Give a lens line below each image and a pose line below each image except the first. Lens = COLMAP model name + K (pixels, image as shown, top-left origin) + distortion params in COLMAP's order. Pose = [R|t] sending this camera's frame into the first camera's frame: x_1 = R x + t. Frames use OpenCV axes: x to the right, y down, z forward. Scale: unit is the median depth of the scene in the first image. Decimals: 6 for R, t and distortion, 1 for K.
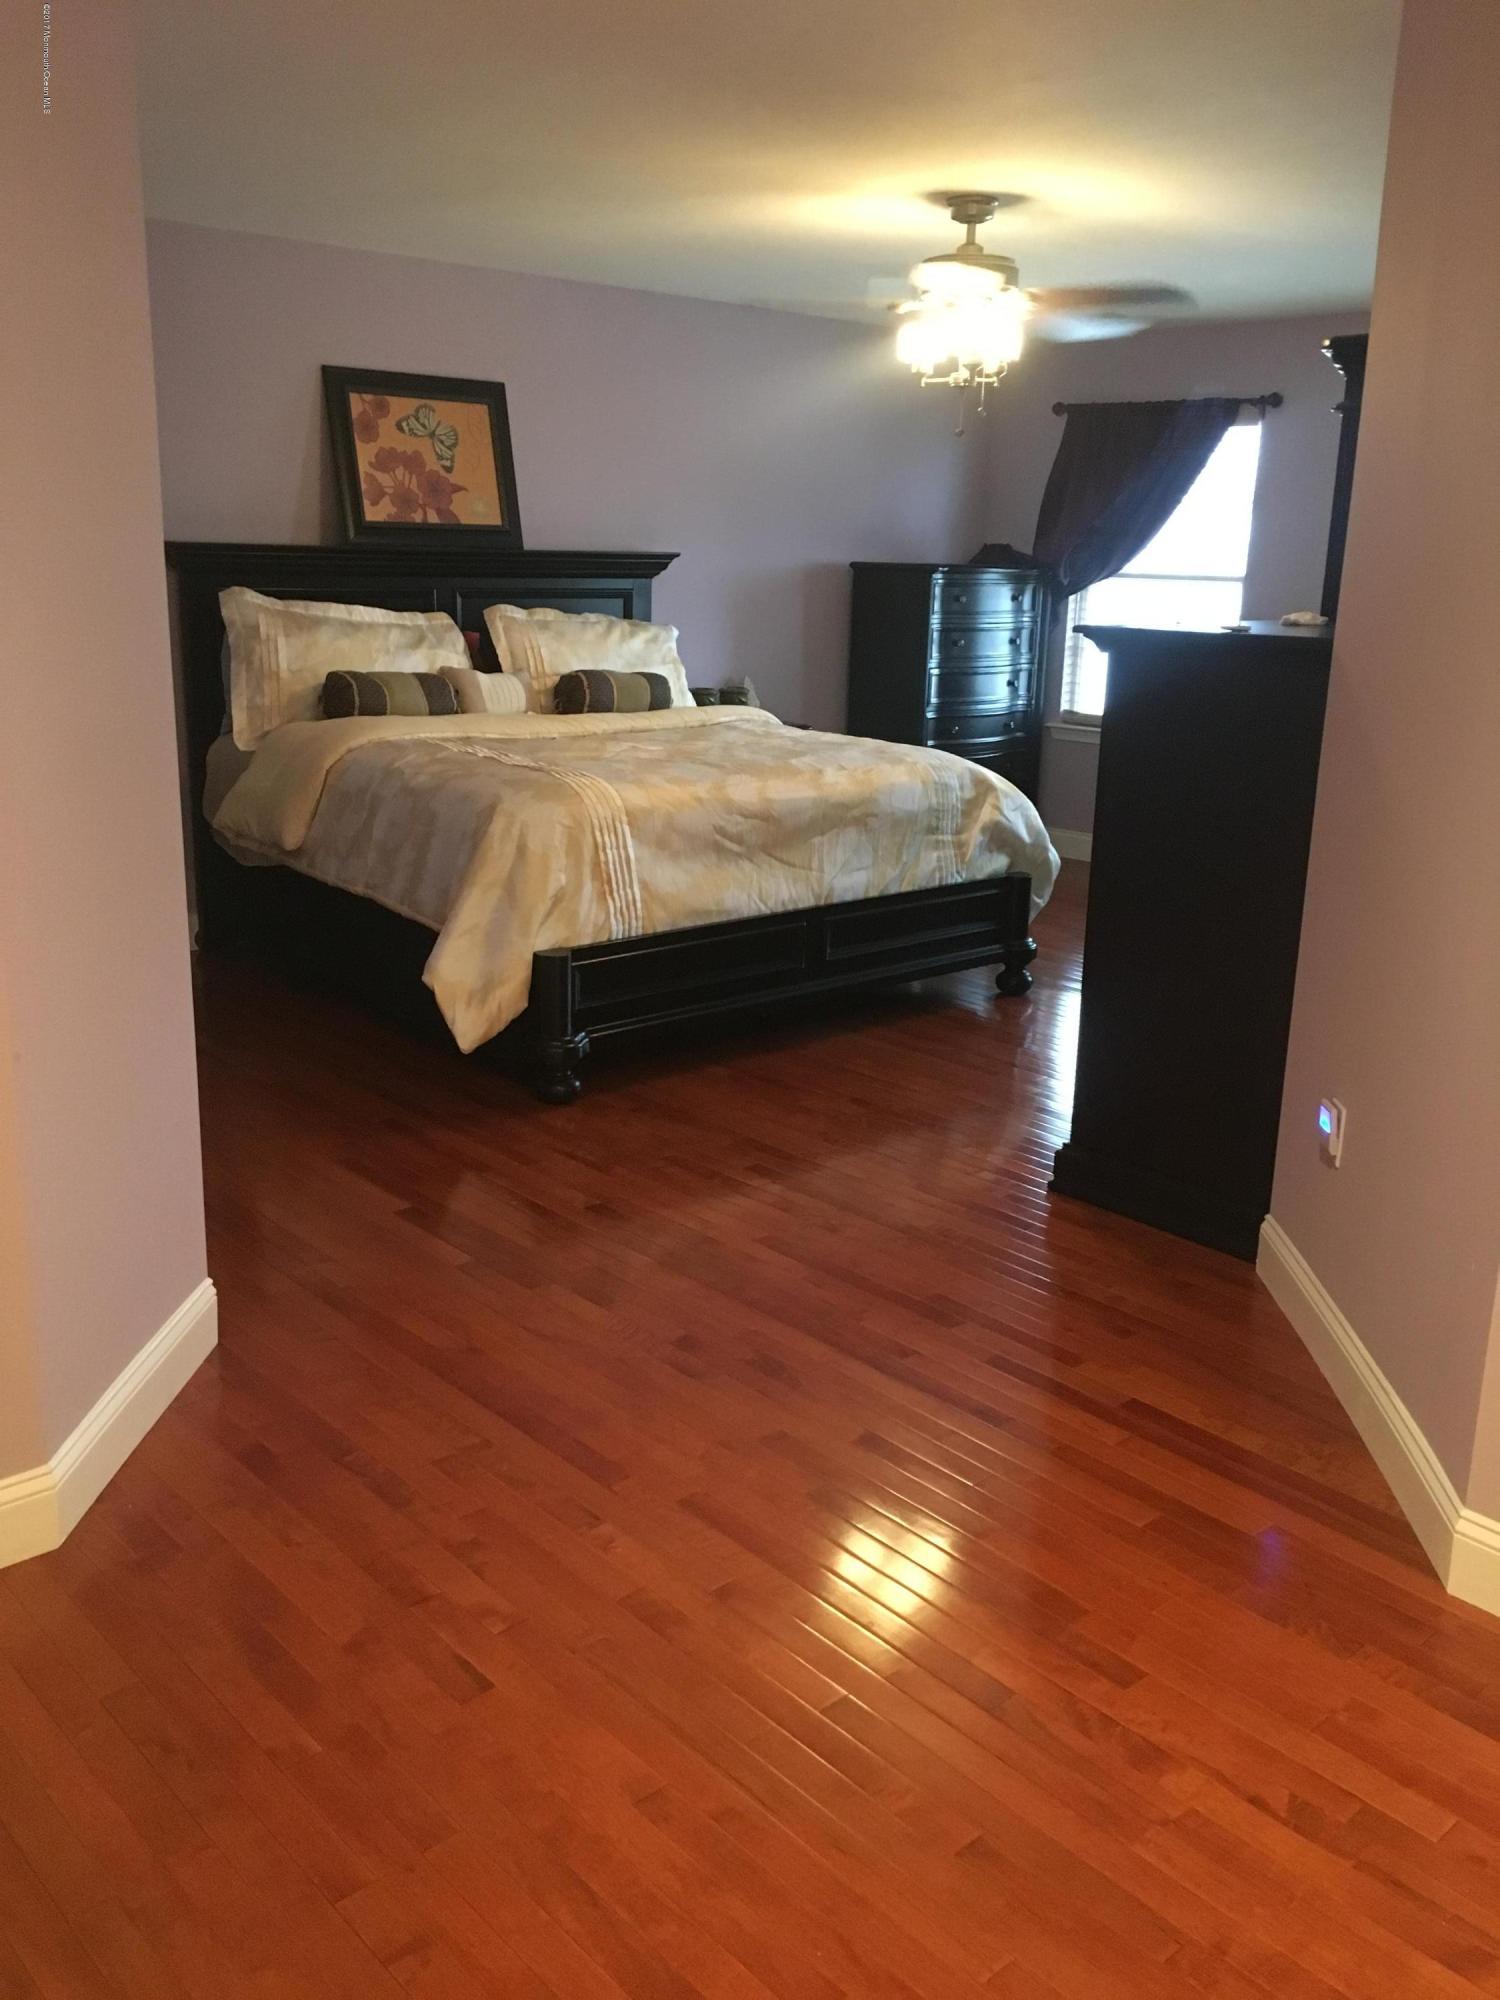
lens RADIAL K [[1698.6, 0, 750.0], [0, 1698.6, 1000.0], [0, 0, 1]] dist [0.070331, -0.087449]
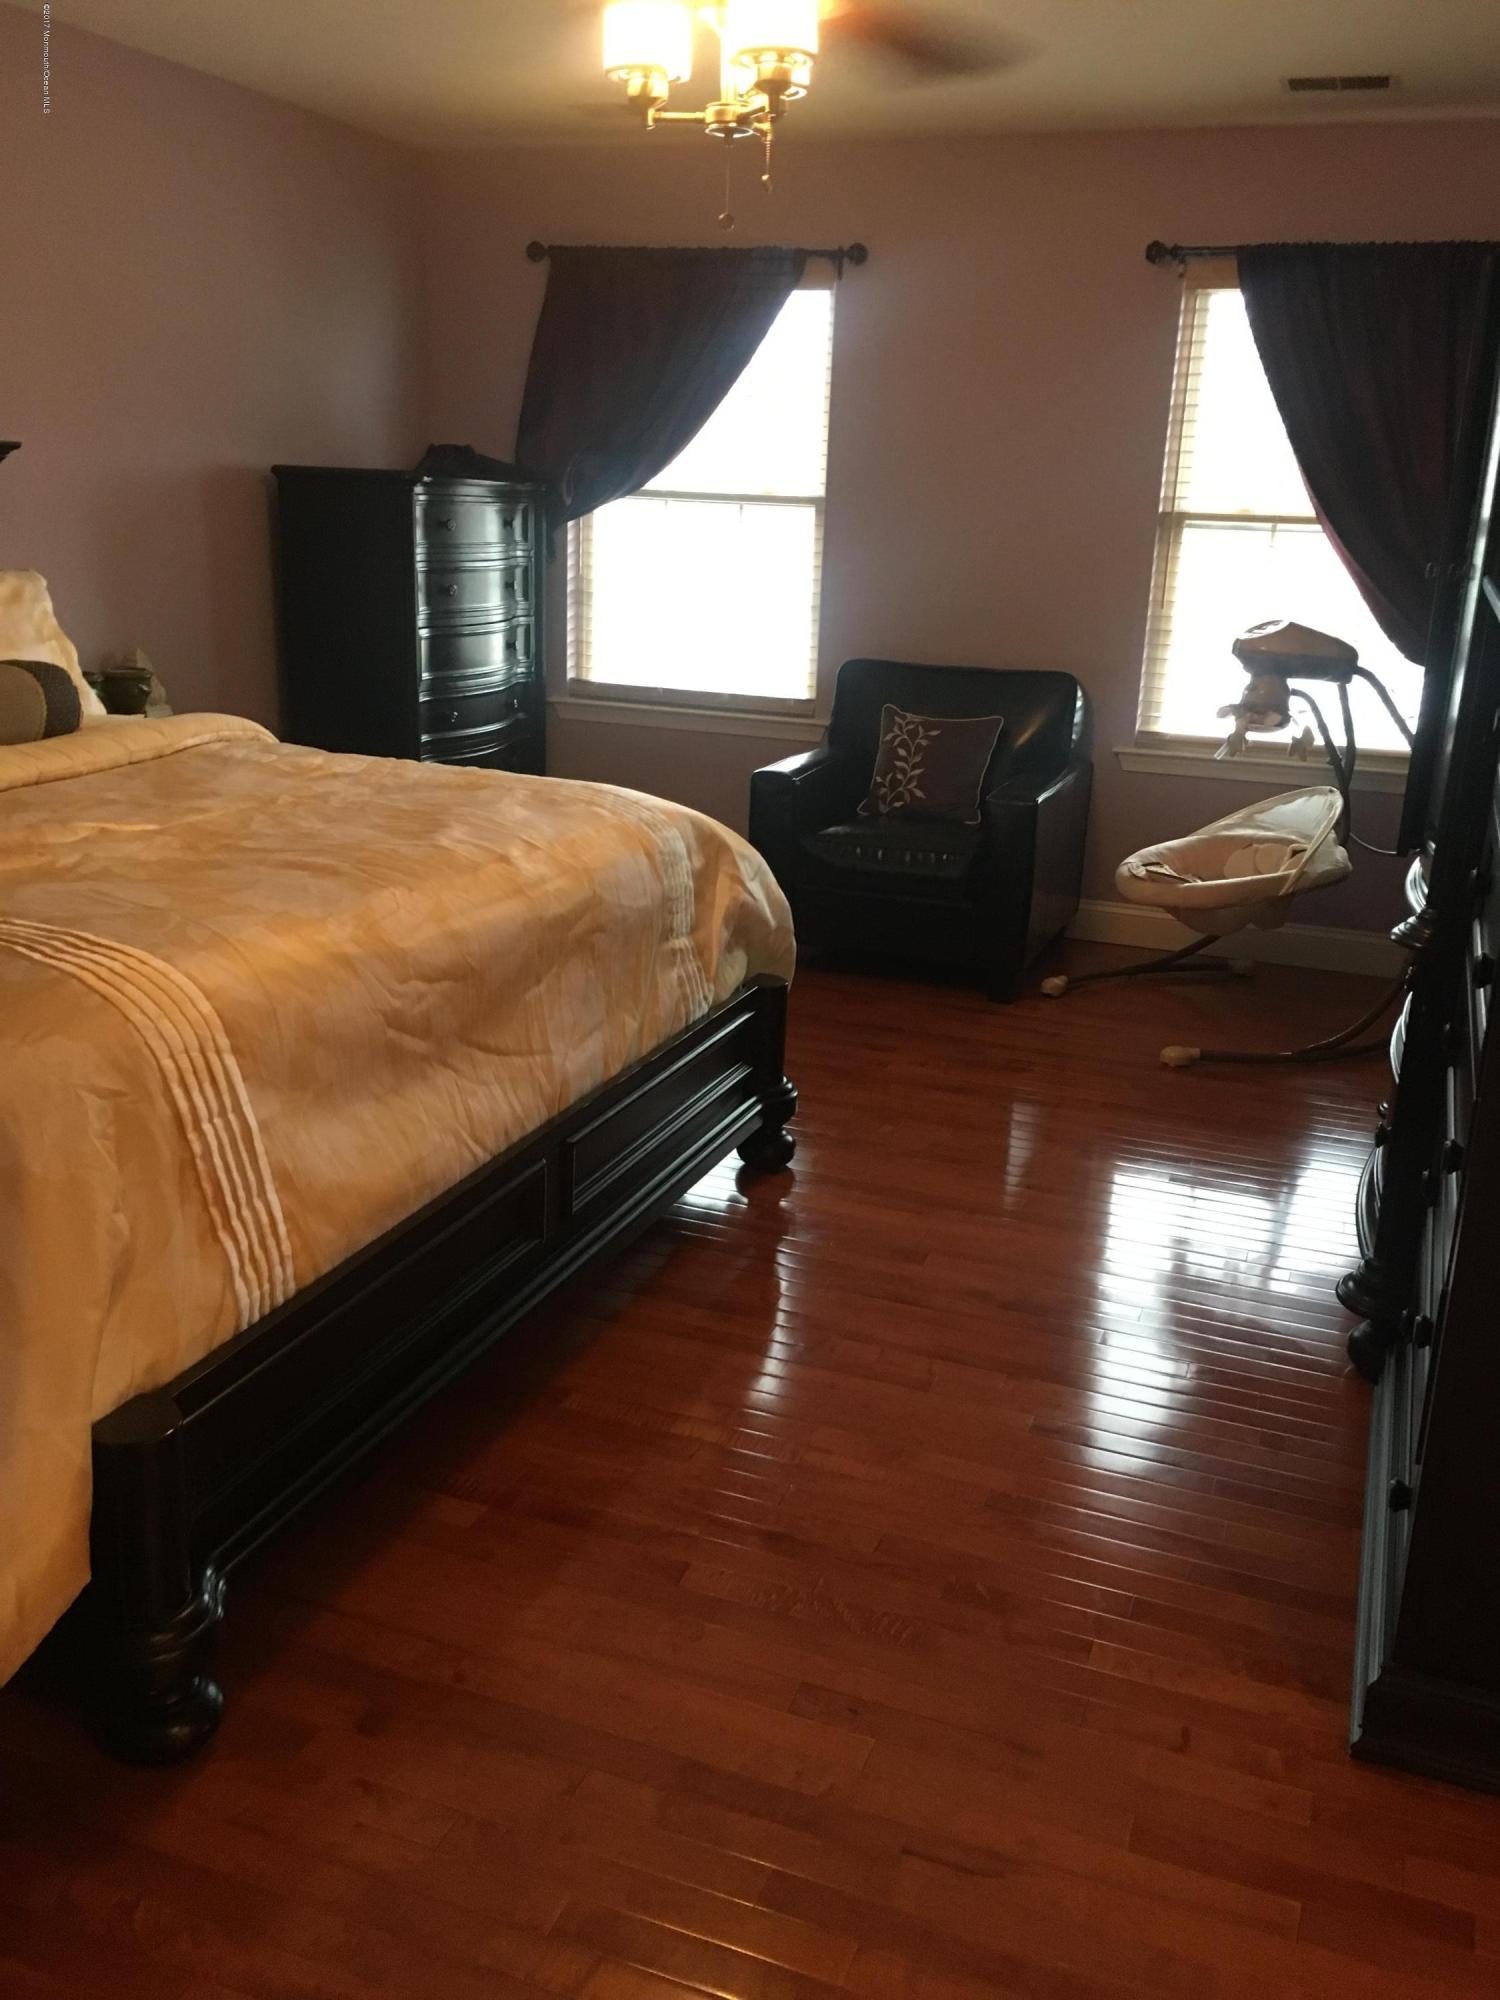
lens RADIAL K [[1698.6, 0, 750.0], [0, 1698.6, 1000.0], [0, 0, 1]] dist [0.070331, -0.087449]
pose [[0.893295, -0.121225, 0.432814, -0.117101], [0.101420, 0.992472, 0.068654, -0.110090], [-0.437878, -0.017432, 0.898865, 0.446937]]
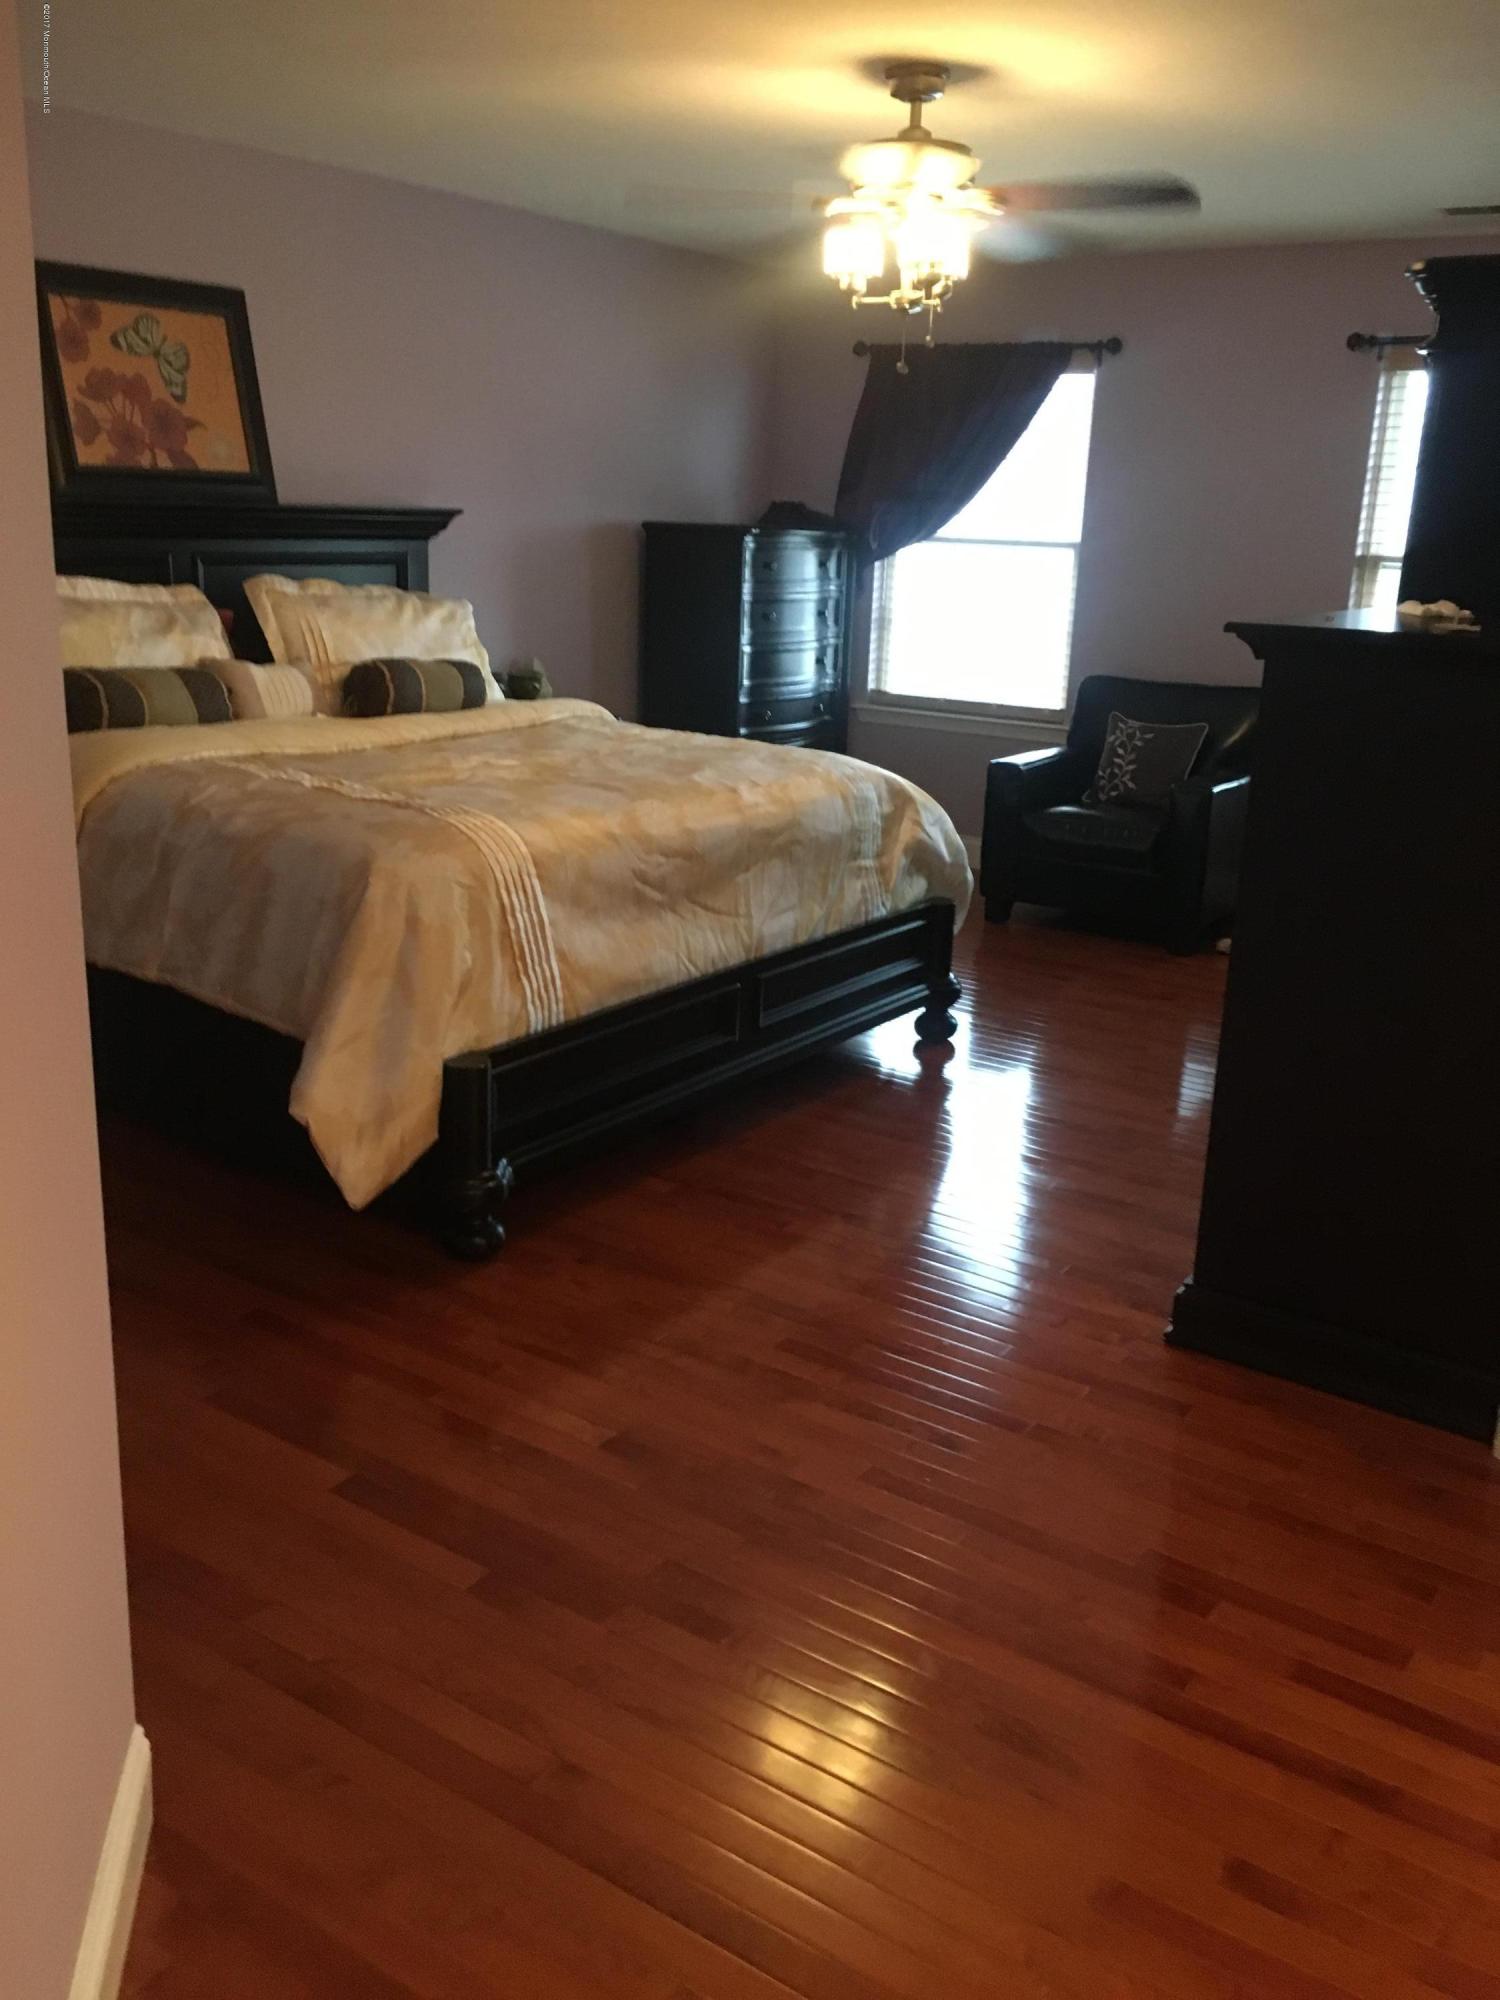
lens RADIAL K [[1698.6, 0, 750.0], [0, 1698.6, 1000.0], [0, 0, 1]] dist [0.070331, -0.087449]
pose [[0.974089, -0.054304, 0.219551, -0.122618], [0.048304, 0.998300, 0.032606, -0.056633], [-0.220948, -0.021156, 0.975056, 0.196933]]
